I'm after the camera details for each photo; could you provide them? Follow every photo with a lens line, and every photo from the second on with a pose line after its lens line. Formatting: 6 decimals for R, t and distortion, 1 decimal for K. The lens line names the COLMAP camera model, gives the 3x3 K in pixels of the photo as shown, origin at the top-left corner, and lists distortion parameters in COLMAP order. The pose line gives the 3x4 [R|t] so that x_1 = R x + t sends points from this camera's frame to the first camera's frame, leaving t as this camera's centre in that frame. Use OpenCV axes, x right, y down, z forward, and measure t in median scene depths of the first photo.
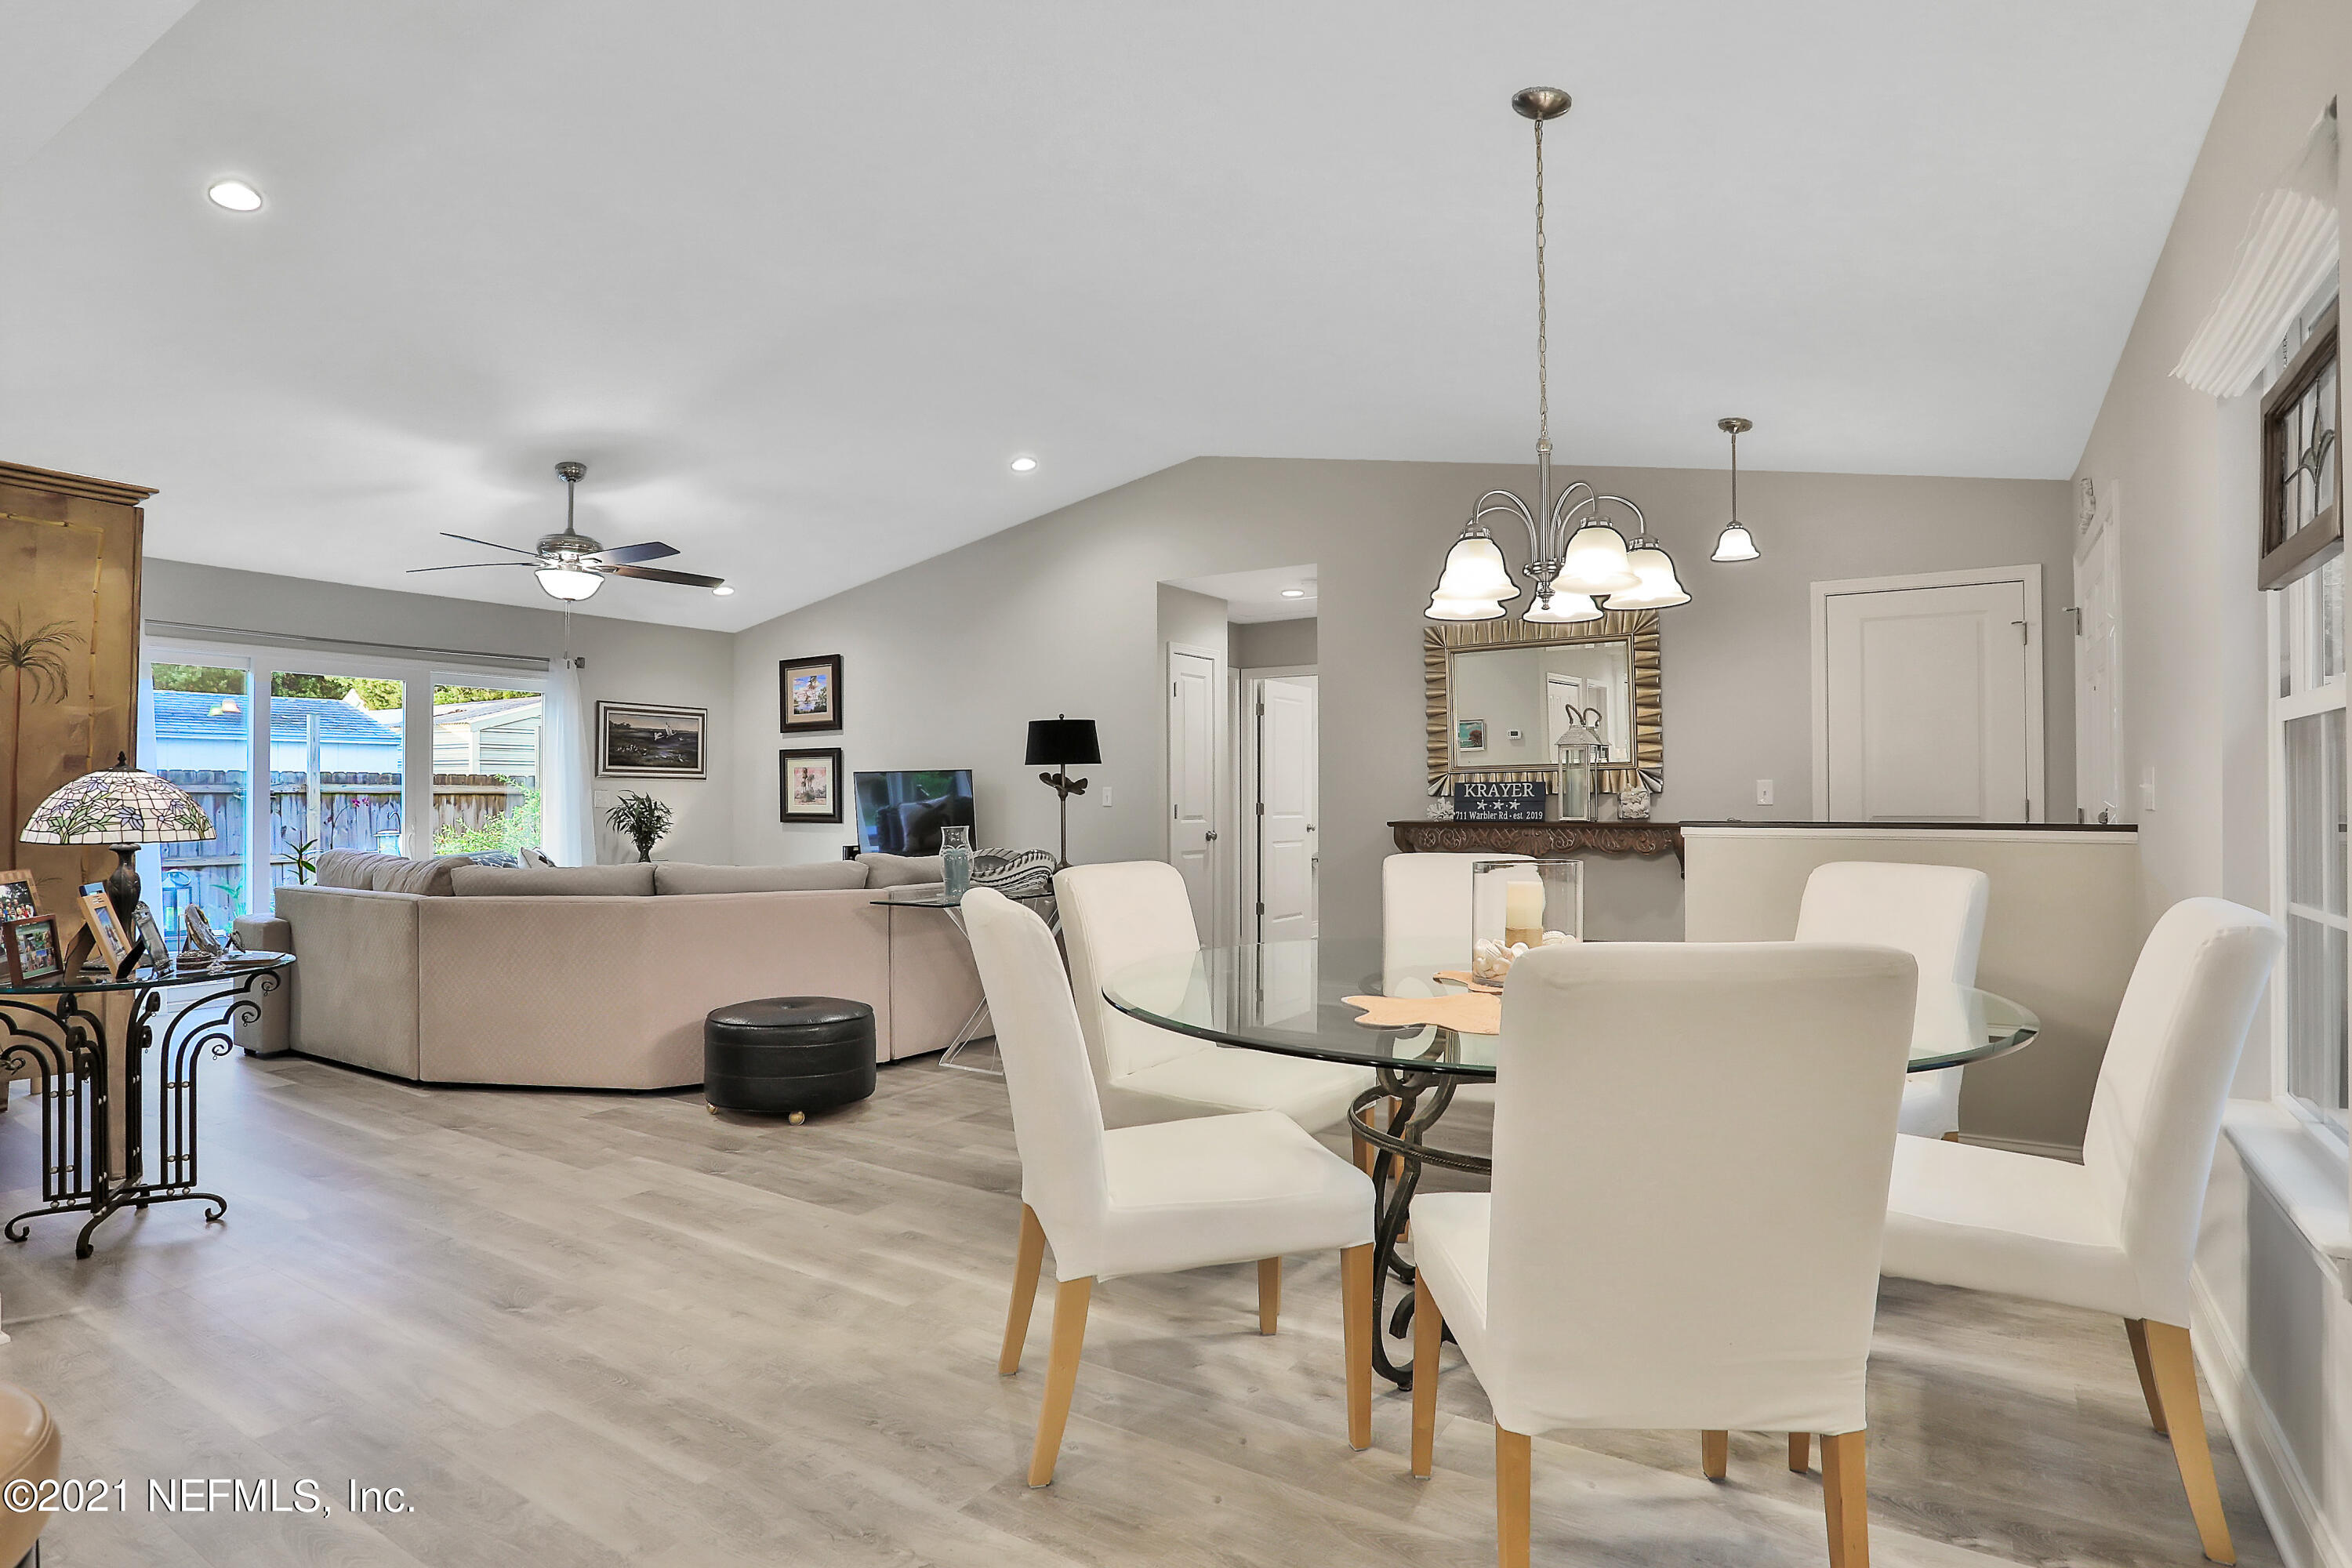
lens RADIAL K [[1243.3, 0, 1174.6], [0, 1243.3, 786.2], [0, 0, 1]] dist [-0.077085, 0.031640]
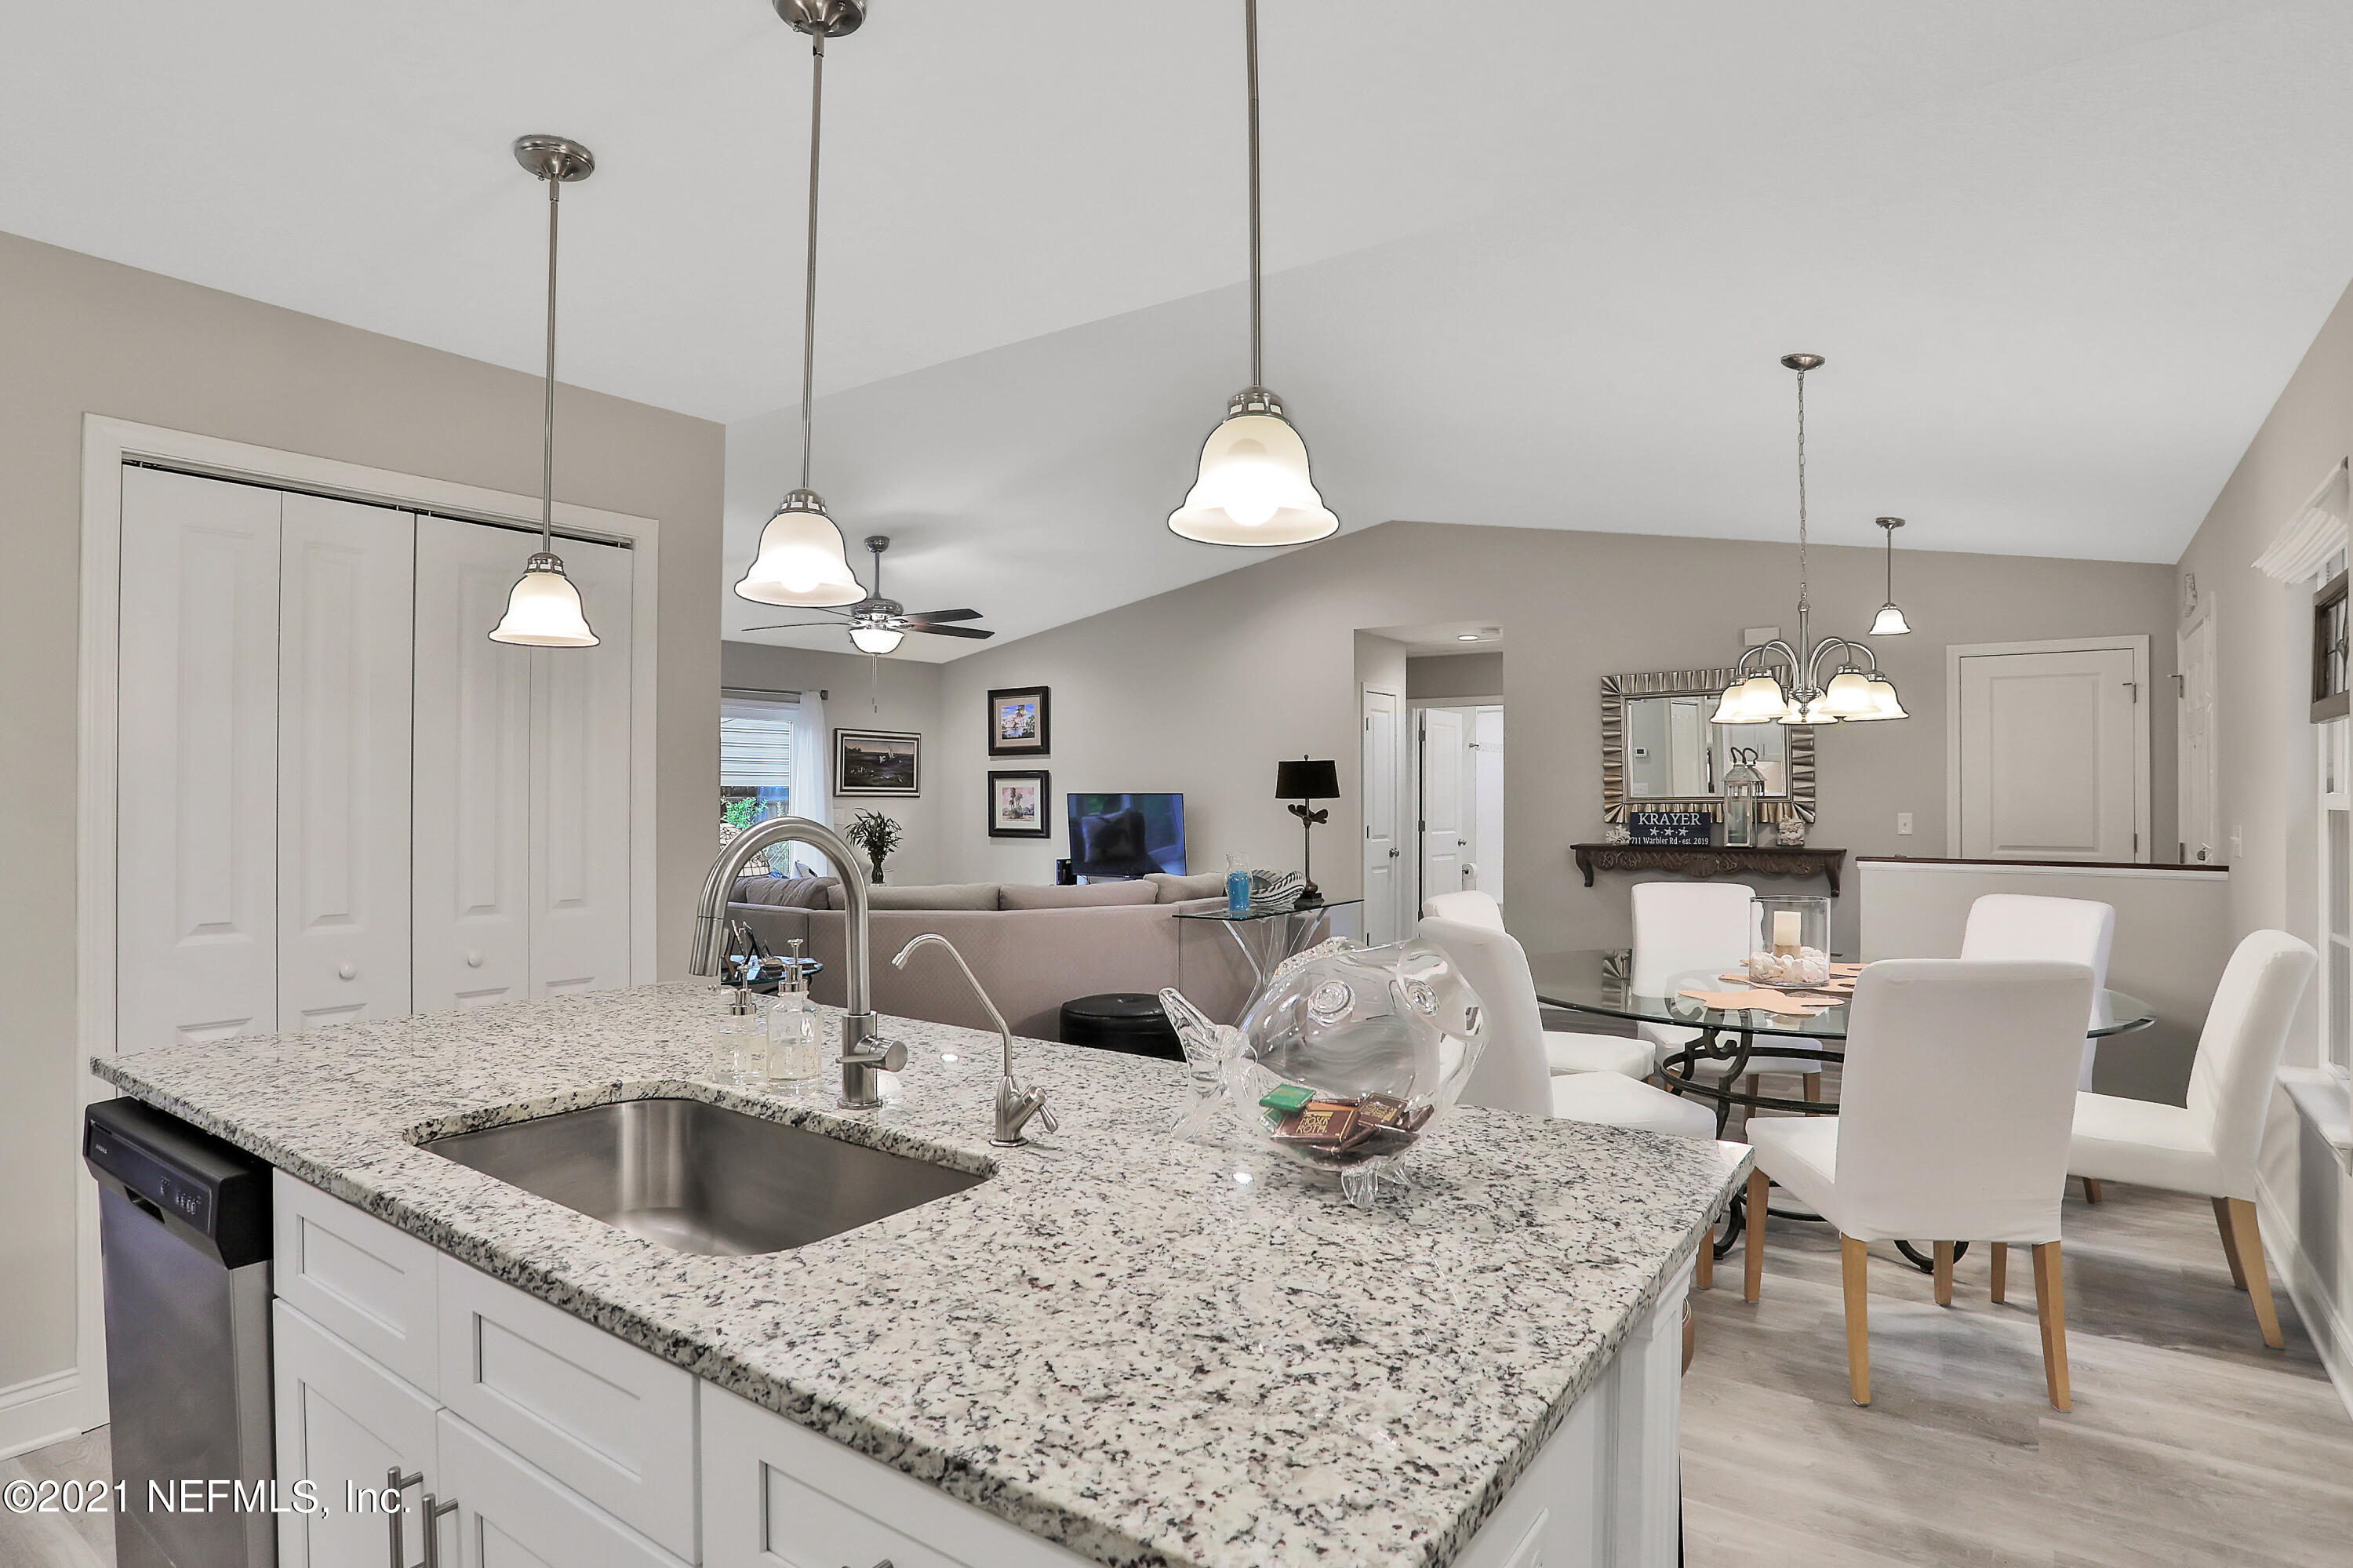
lens RADIAL K [[1268.7, 0, 1193.8], [0, 1268.7, 785.6], [0, 0, 1]] dist [-0.071847, 0.031837]
pose [[0.999561, 0.003856, -0.029366, -0.143636], [-0.003790, 0.999990, 0.002323, -0.027894], [0.029375, -0.002211, 0.999566, -0.185255]]
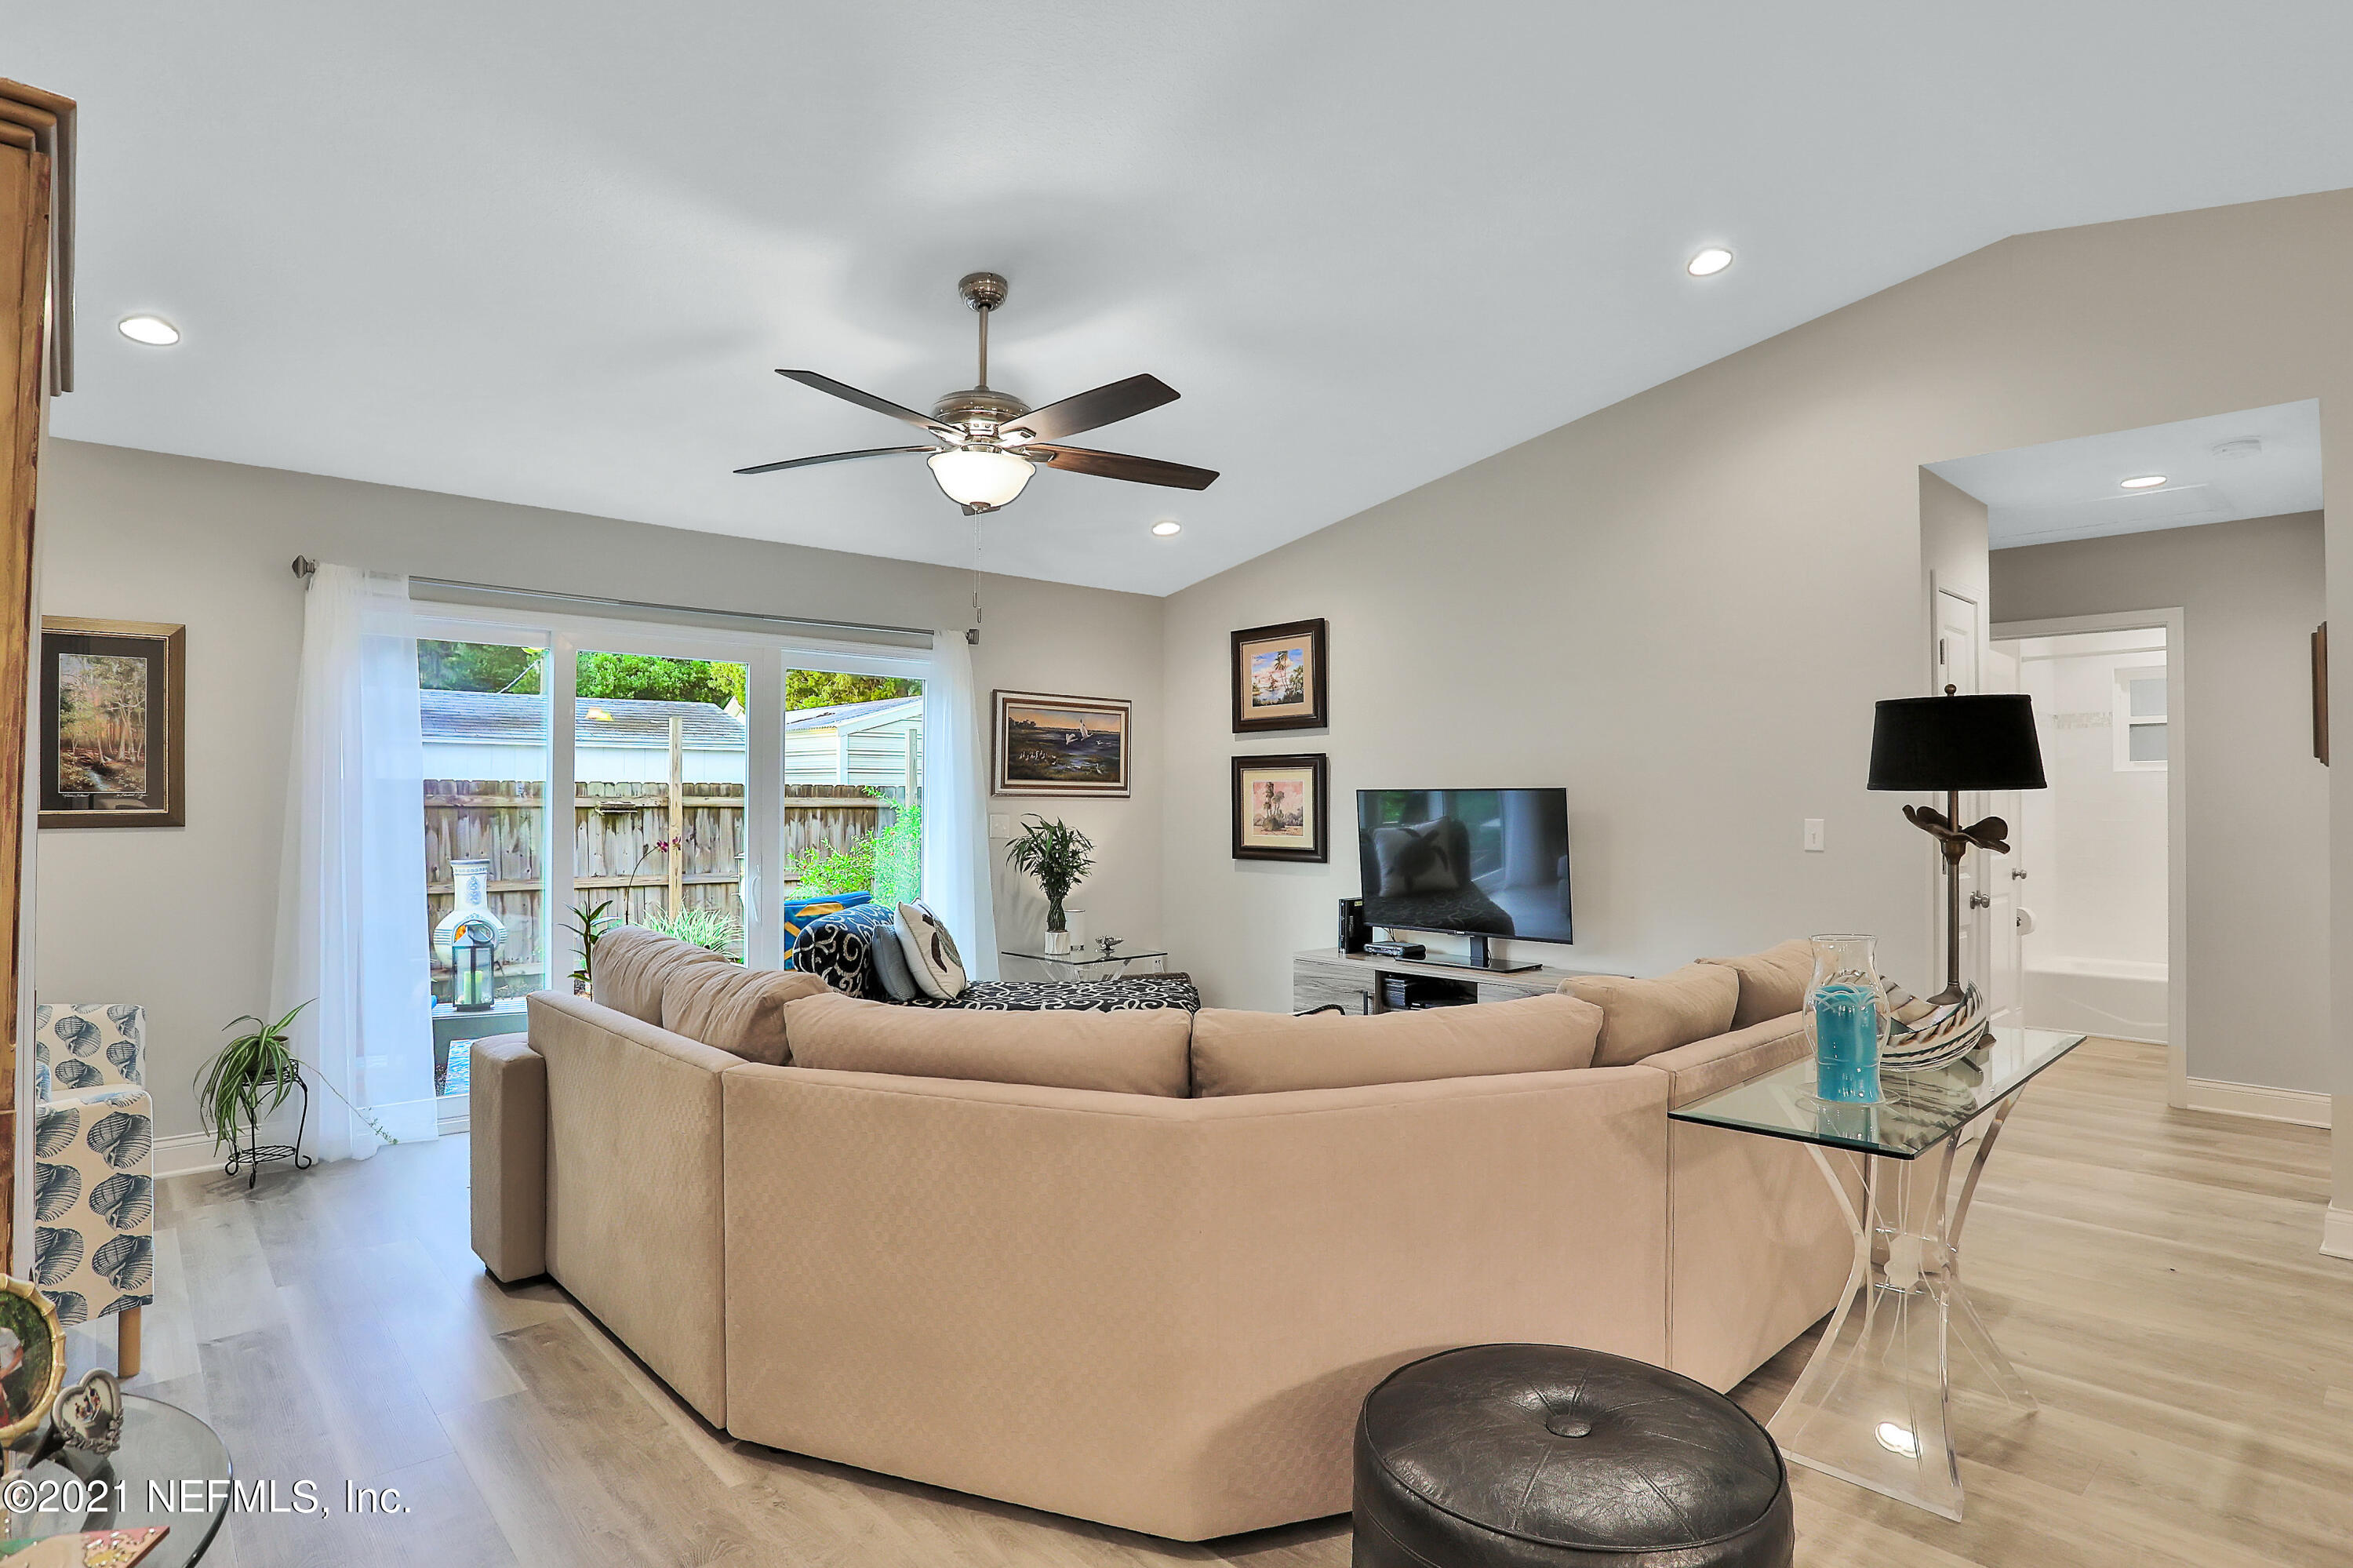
lens RADIAL K [[1260.3, 0, 1153.4], [0, 1260.3, 786.5], [0, 0, 1]] dist [-0.109117, 0.062607]
pose [[0.960665, 0.001484, -0.277704, -0.227597], [-0.002248, 0.999995, -0.002432, -0.014653], [0.277699, 0.002961, 0.960664, 0.406771]]
